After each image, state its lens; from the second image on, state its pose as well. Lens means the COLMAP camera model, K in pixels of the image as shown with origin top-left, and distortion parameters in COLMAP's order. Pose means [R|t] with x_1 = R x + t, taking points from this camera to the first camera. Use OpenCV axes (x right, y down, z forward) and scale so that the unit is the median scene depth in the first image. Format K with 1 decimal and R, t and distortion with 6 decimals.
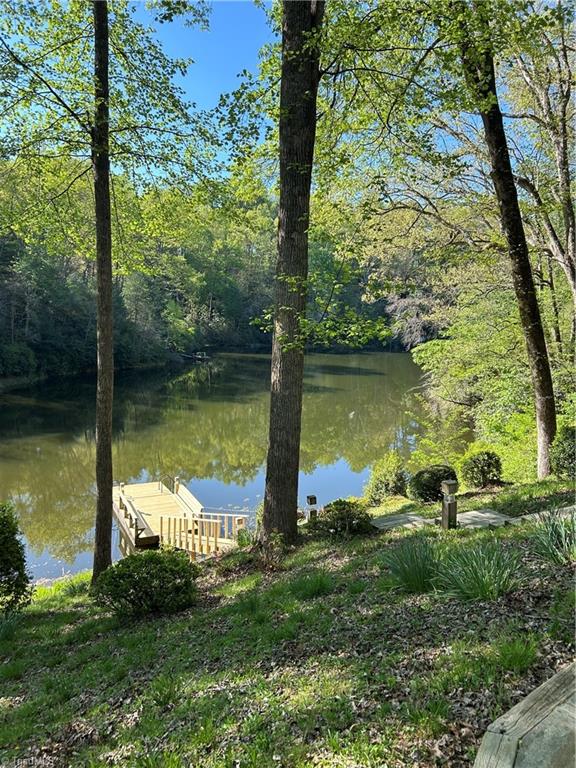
lens RADIAL K [[565.5, 0, 303.3], [0, 565.5, 382.0], [0, 0, 1]] dist [0.081098, -0.003924]
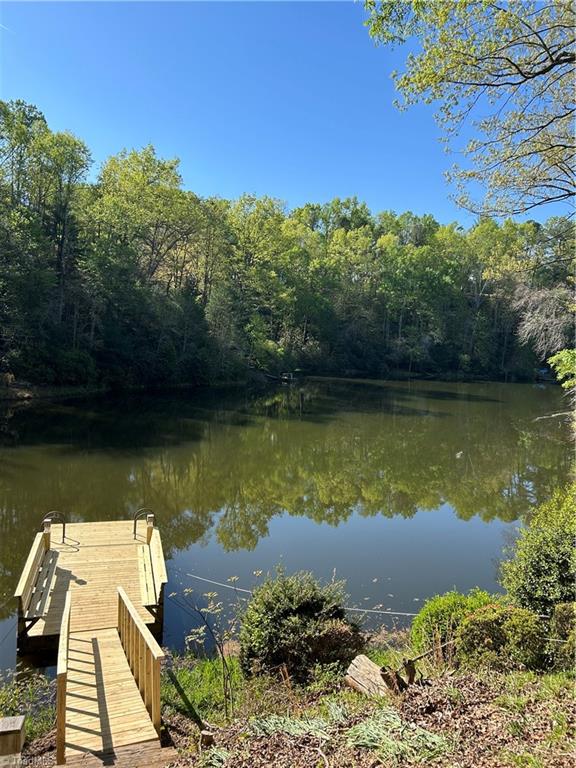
lens RADIAL K [[565.5, 0, 303.3], [0, 565.5, 382.0], [0, 0, 1]] dist [0.081098, -0.003924]
pose [[0.983339, 0.020590, -0.180614, 0.006221], [-0.032503, 0.997468, -0.063250, 0.015589], [0.178854, 0.068066, 0.981518, 0.106321]]
